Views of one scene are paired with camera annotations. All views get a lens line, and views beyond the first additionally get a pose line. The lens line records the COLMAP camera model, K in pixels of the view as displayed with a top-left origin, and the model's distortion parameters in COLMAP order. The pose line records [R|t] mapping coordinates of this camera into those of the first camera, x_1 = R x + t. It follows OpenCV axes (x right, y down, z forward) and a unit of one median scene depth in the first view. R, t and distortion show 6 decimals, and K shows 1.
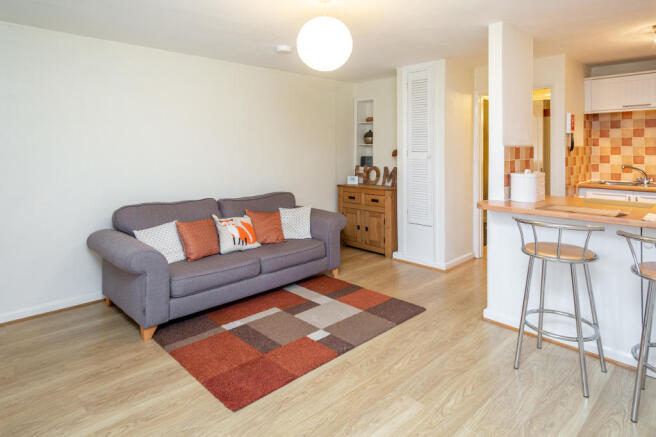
lens RADIAL K [[376.0, 0, 328.0], [0, 376.0, 218.5], [0, 0, 1]] dist [0.003798, 0.000755]
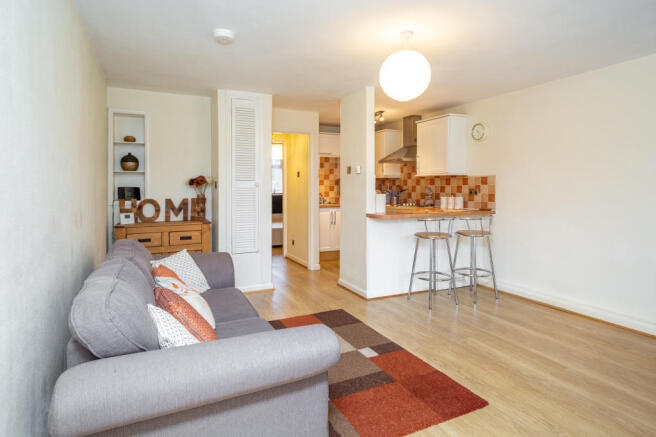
lens RADIAL K [[373.5, 0, 329.5], [0, 373.5, 247.4], [0, 0, 1]] dist [0.016956, 0.000294]
pose [[0.304445, -0.145525, 0.941348, -0.736084], [0.175068, 0.979974, 0.094877, -0.064649], [-0.936304, 0.135915, 0.323825, 0.552466]]
